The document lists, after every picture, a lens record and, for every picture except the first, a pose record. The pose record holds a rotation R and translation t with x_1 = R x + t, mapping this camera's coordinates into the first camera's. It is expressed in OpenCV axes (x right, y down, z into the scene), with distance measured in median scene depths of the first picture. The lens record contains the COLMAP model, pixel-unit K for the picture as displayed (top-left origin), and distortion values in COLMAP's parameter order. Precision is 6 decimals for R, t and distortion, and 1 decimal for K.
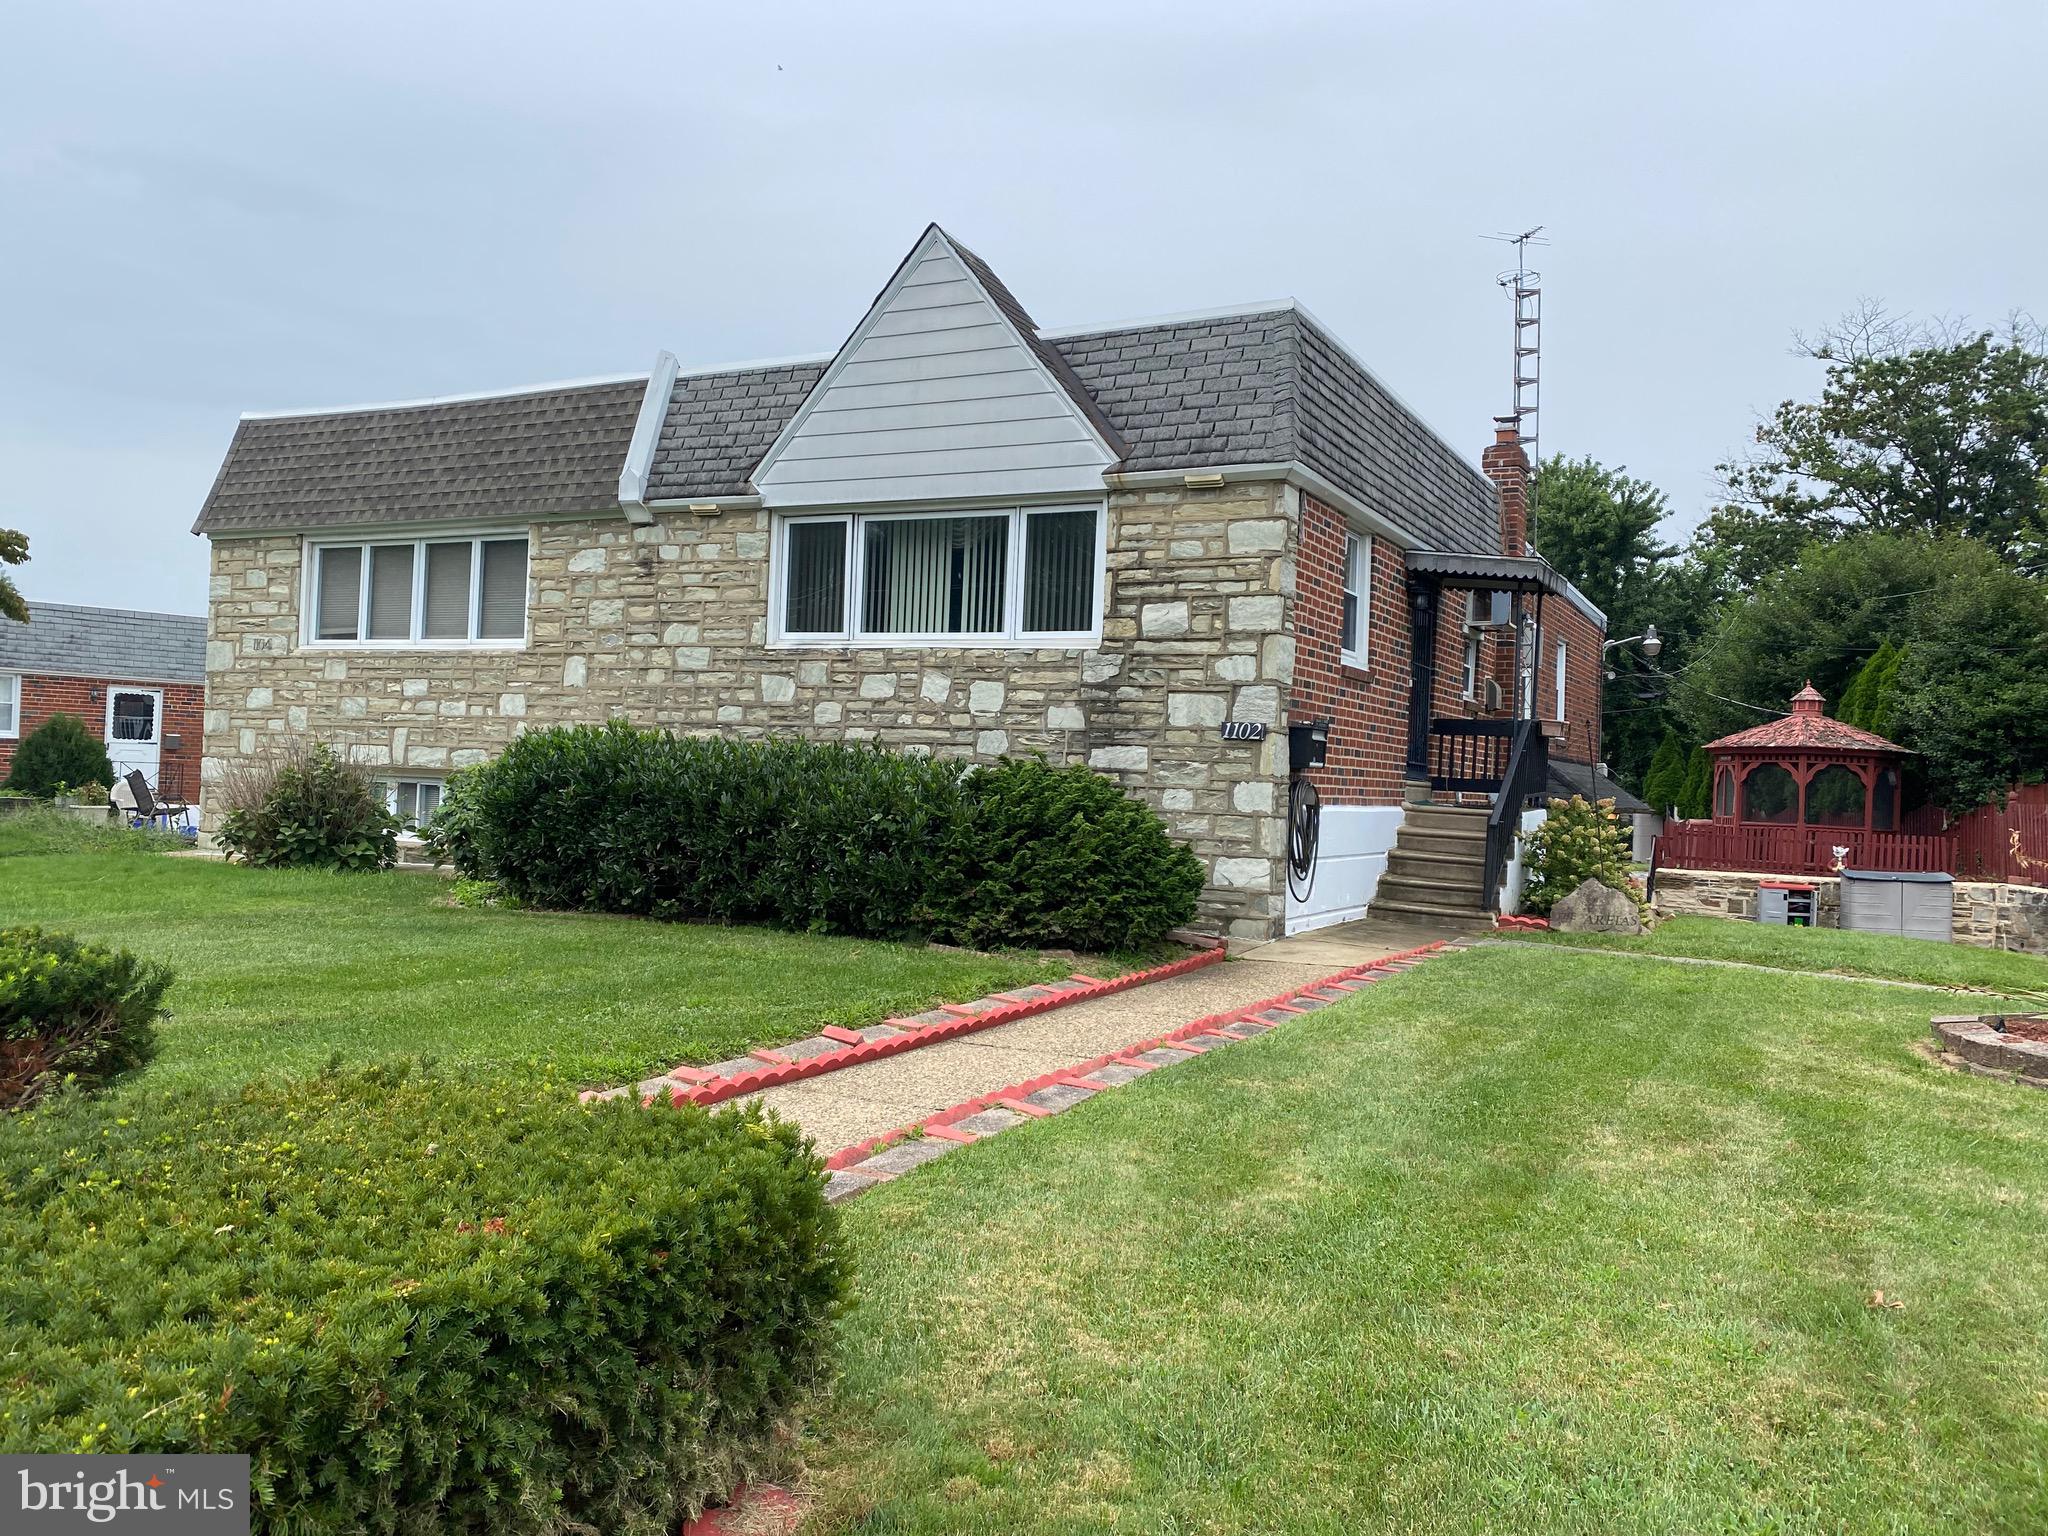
lens RADIAL K [[1550.8, 0, 1014.6], [0, 1550.8, 757.0], [0, 0, 1]] dist [0.048697, -0.070959]
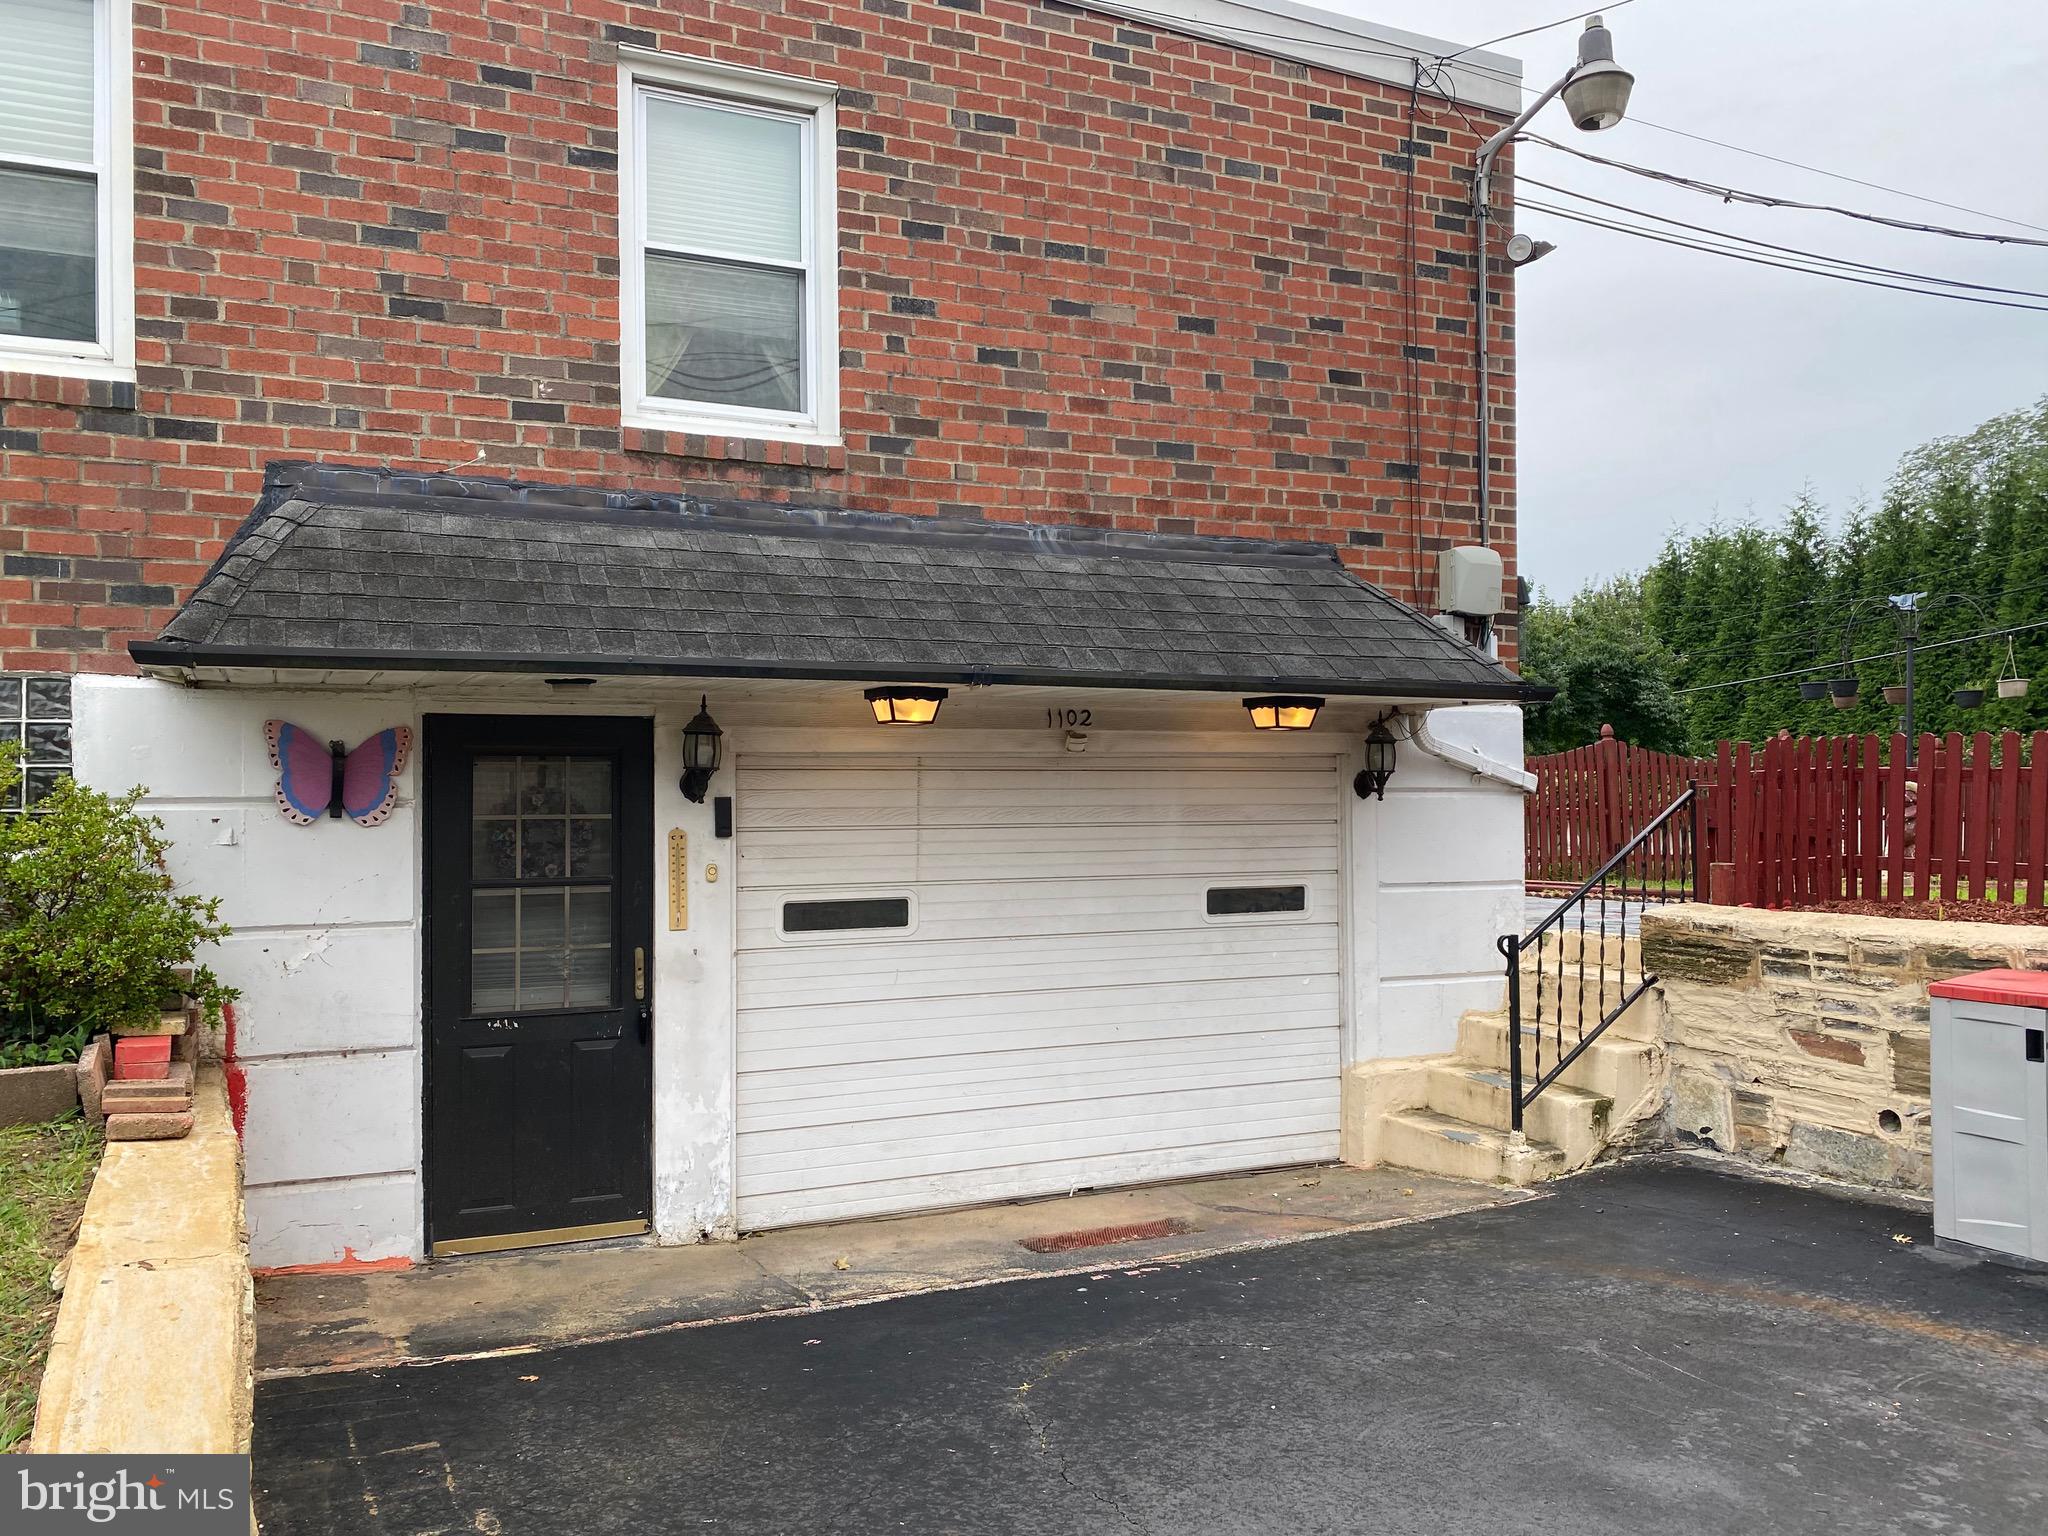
lens RADIAL K [[1550.8, 0, 1012.5], [0, 1550.8, 779.1], [0, 0, 1]] dist [0.048697, -0.070959]
pose [[0.789836, -0.049721, -0.611300, 0.843977], [0.045172, 0.998717, -0.022867, 0.087828], [0.611653, -0.009552, 0.791069, 1.240236]]
